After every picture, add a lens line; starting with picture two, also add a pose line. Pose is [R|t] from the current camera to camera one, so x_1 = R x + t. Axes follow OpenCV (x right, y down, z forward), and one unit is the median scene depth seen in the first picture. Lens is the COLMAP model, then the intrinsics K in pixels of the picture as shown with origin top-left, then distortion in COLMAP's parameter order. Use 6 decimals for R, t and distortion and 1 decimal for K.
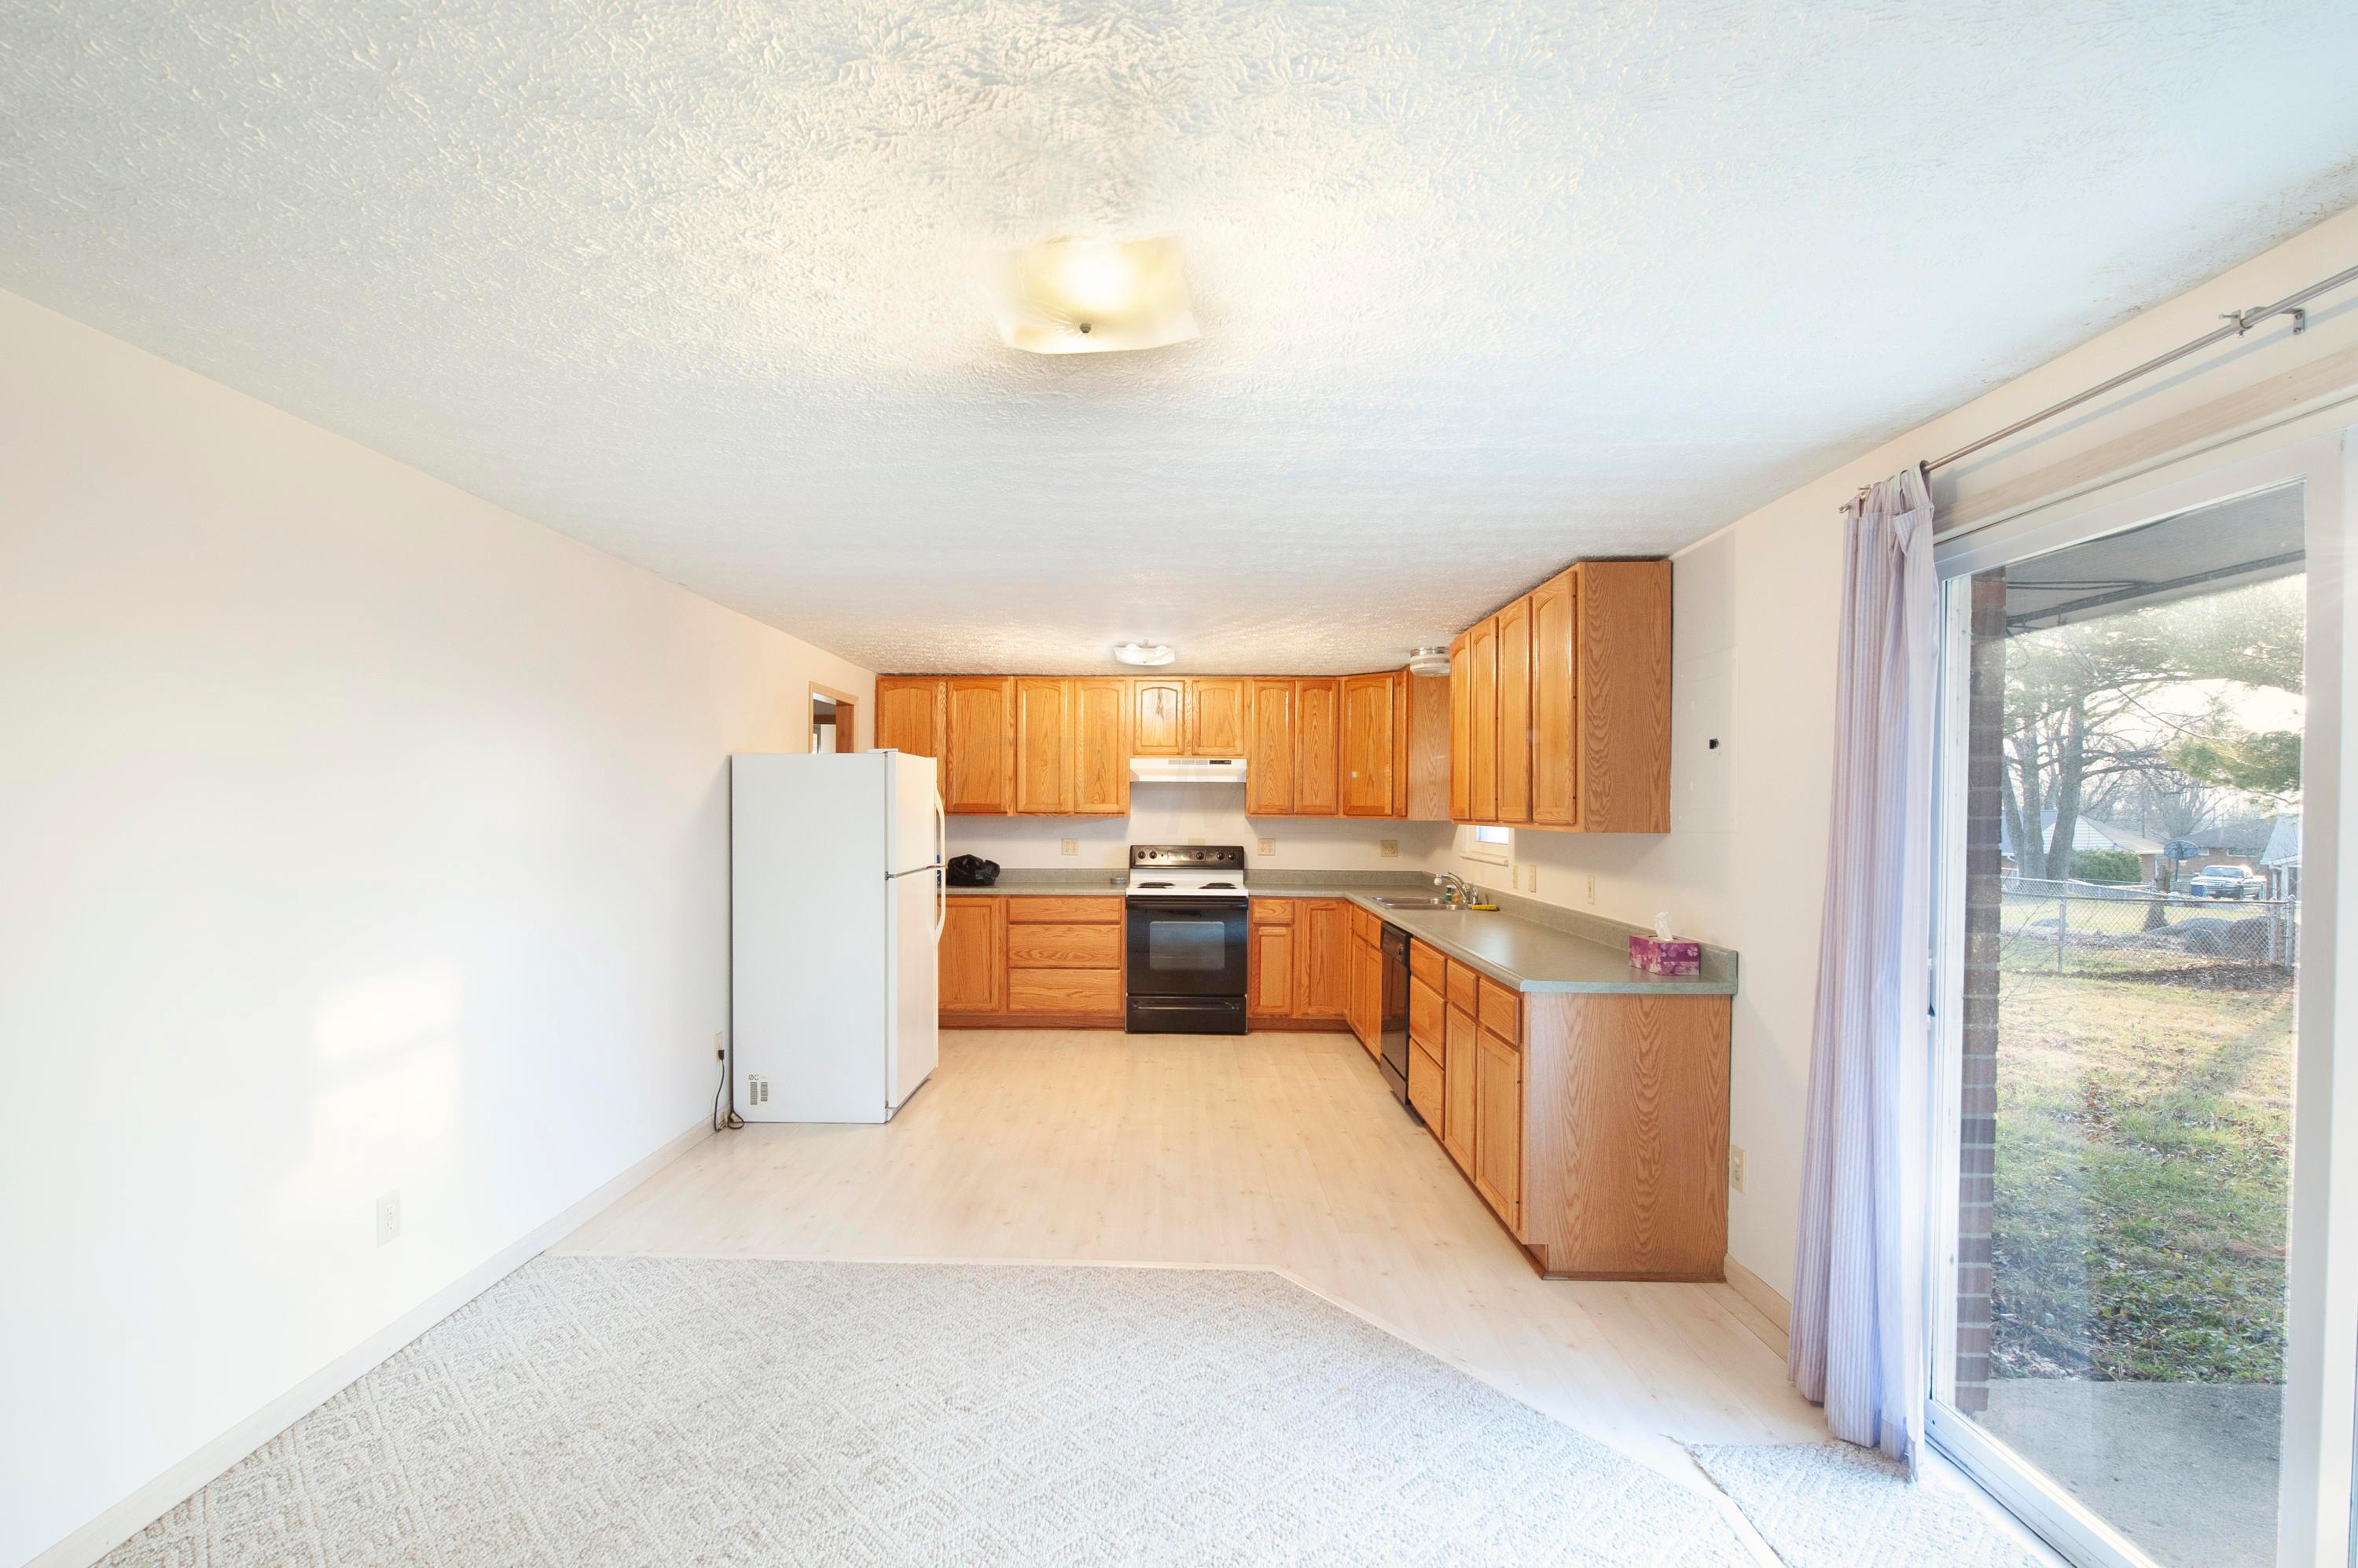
lens RADIAL K [[1113.8, 0, 1195.4], [0, 1113.8, 830.3], [0, 0, 1]] dist [-0.002215, -0.000481]
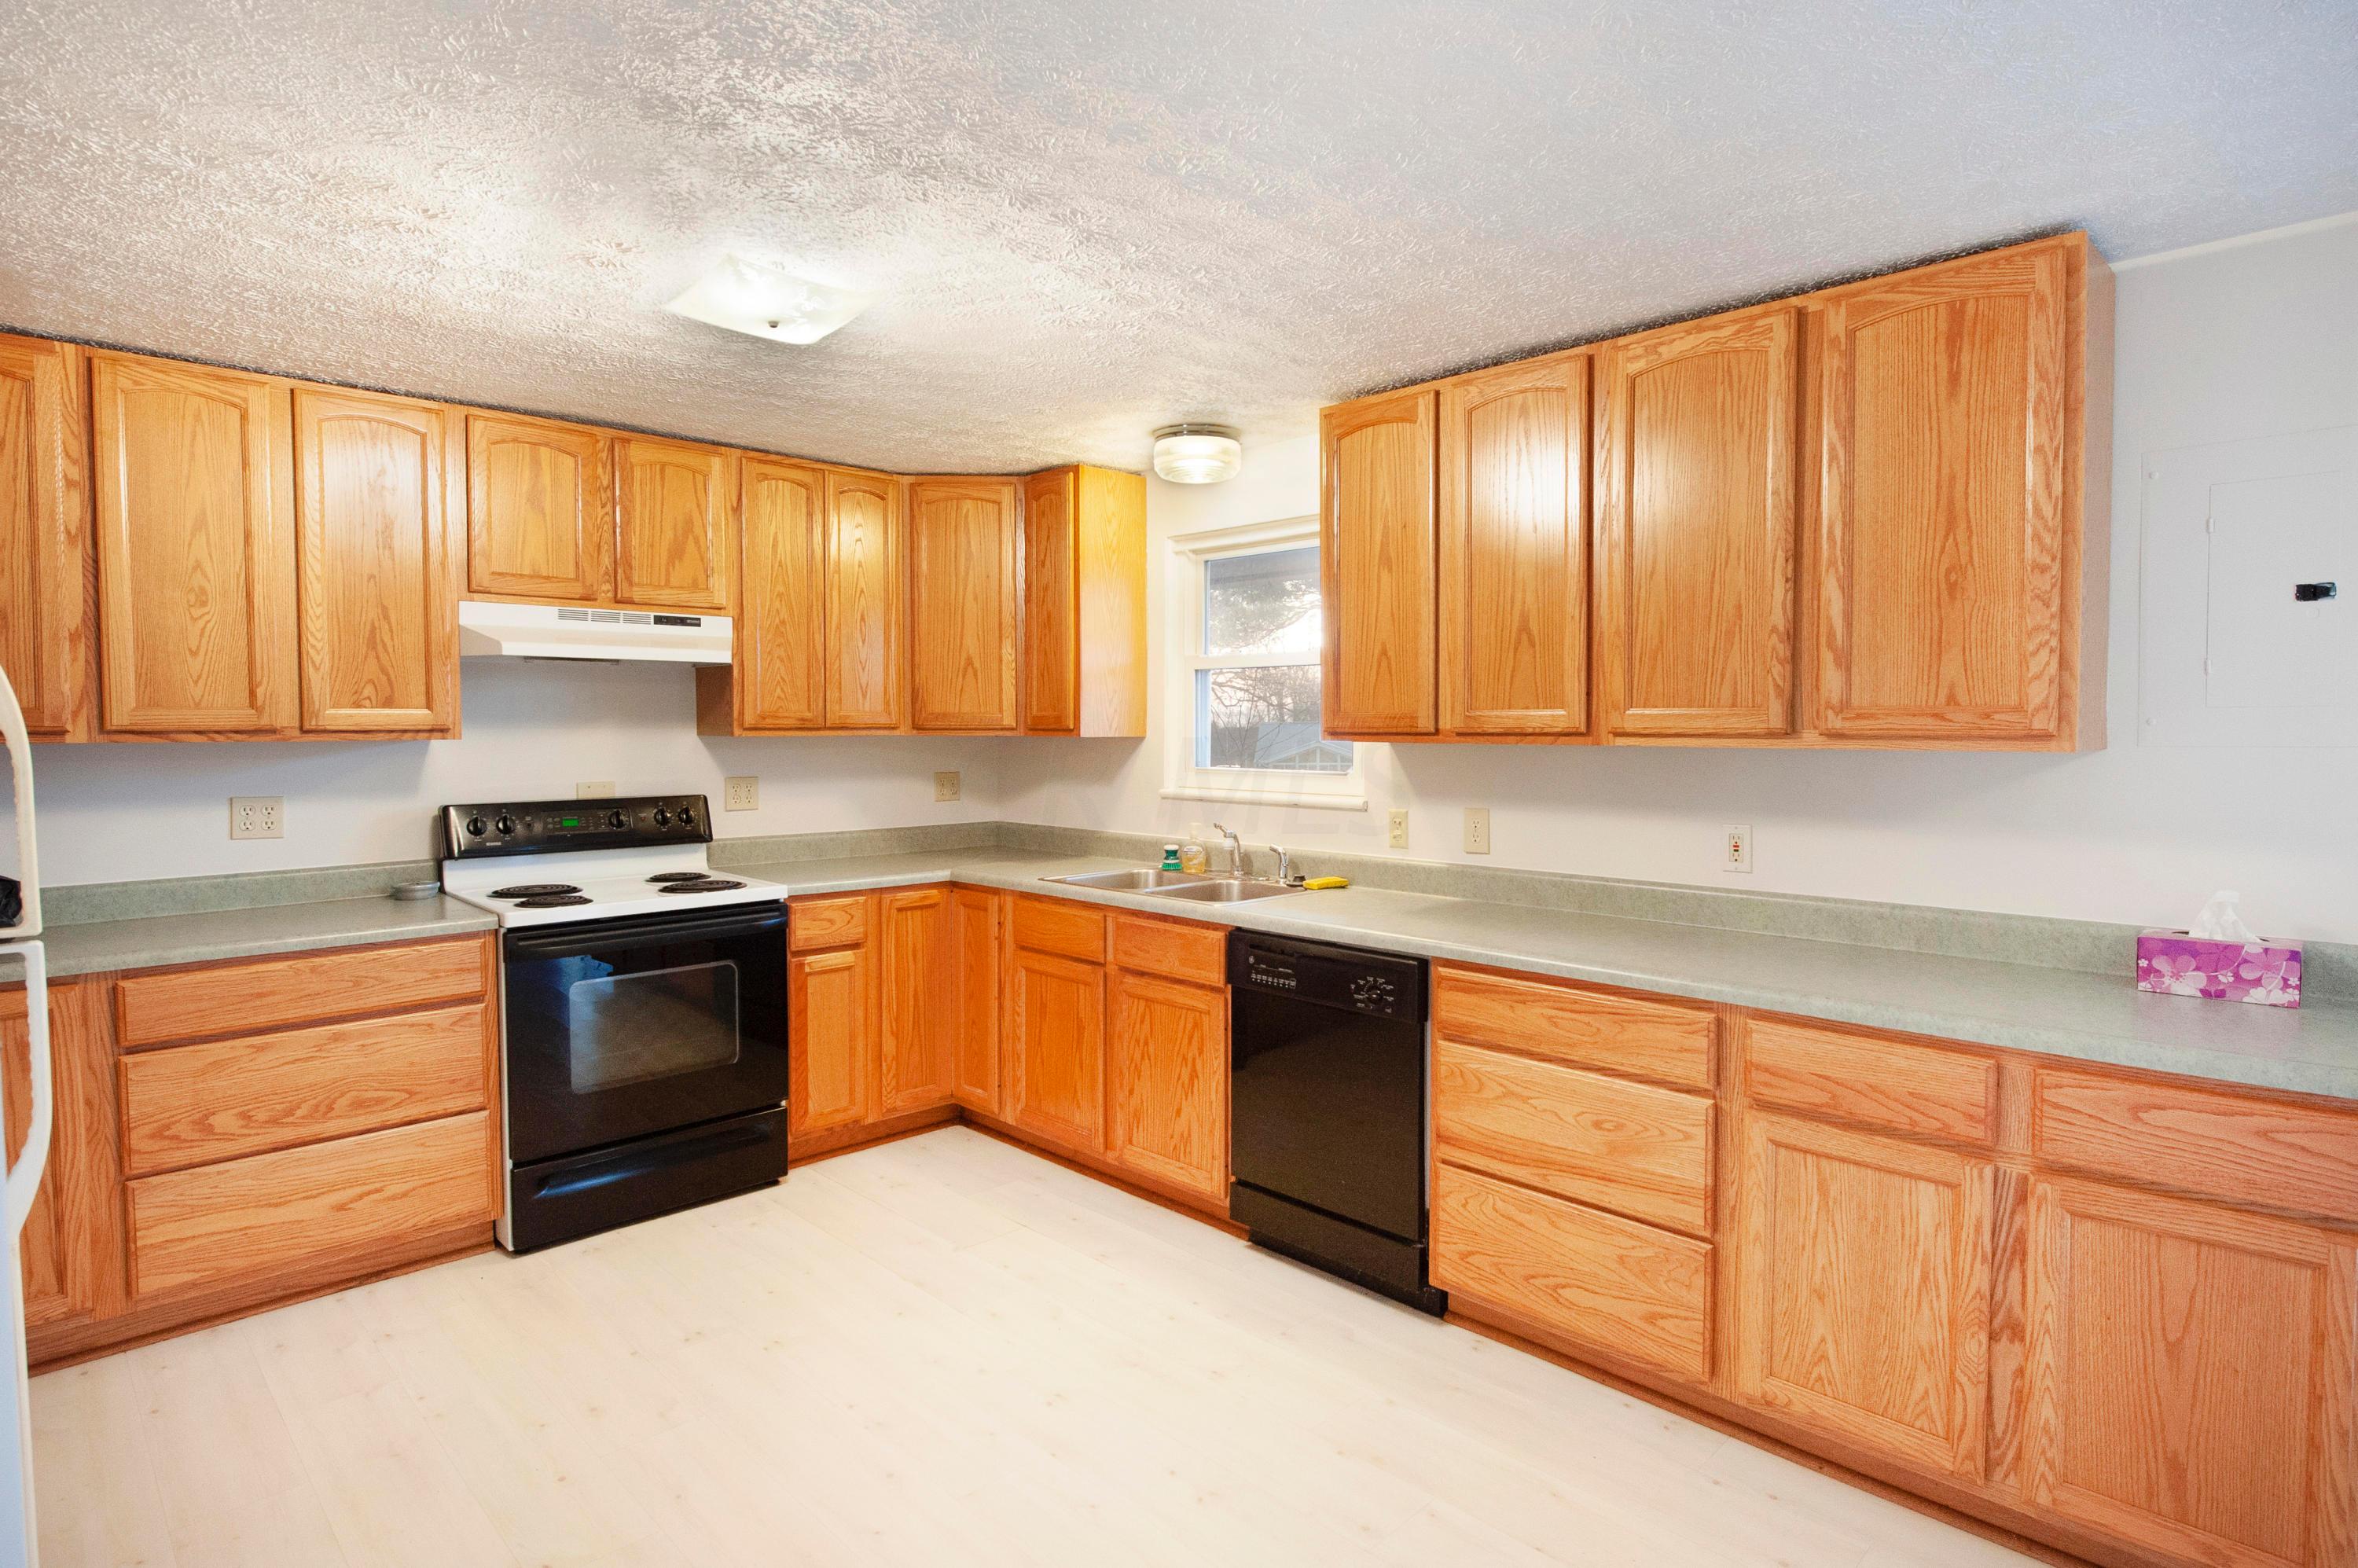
lens RADIAL K [[1198.7, 0, 1184.4], [0, 1198.7, 764.1], [0, 0, 1]] dist [-0.003132, -0.000635]
pose [[0.706071, -0.032509, 0.707394, -0.195442], [0.021998, 0.999471, 0.023974, -0.008063], [-0.707799, -0.001366, 0.706413, 0.504932]]
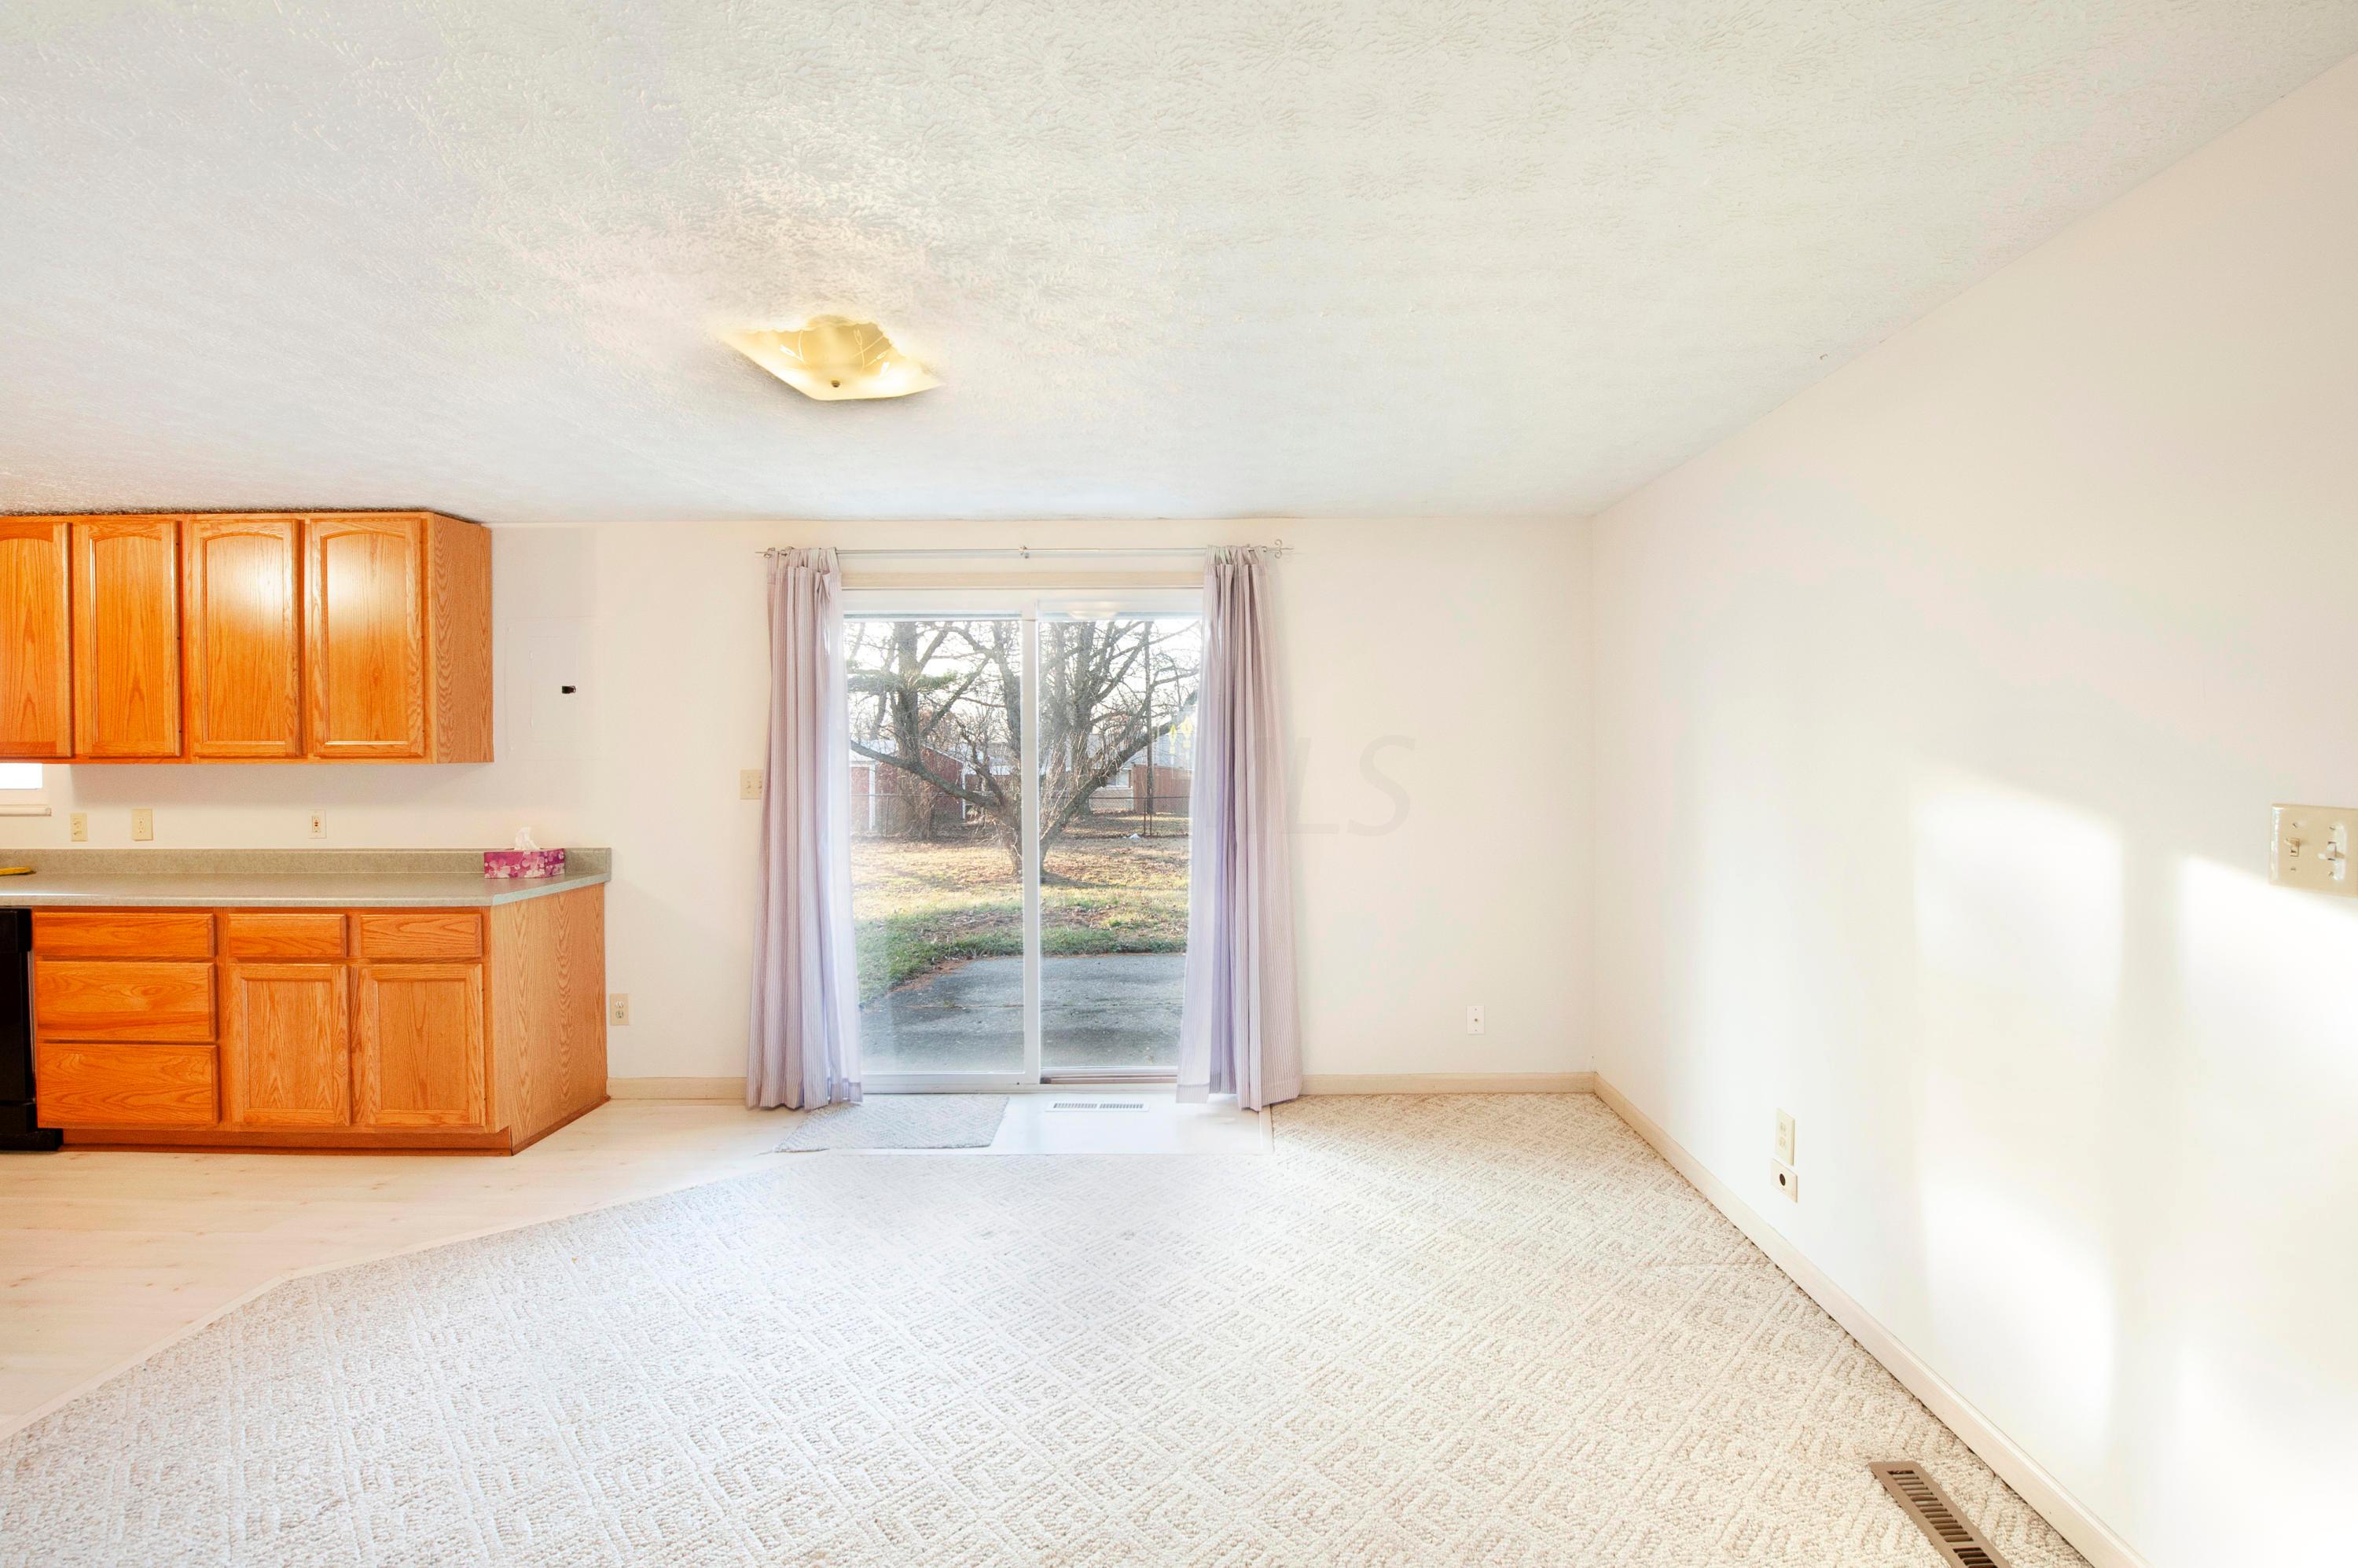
lens RADIAL K [[945.5, 0, 1195.1], [0, 945.5, 775.4], [0, 0, 1]] dist [-0.012392, -0.000395]
pose [[0.005335, -0.026685, 0.999630, -0.312345], [0.024107, 0.999357, 0.026549, 0.004244], [-0.999695, 0.023956, 0.005975, 0.145214]]
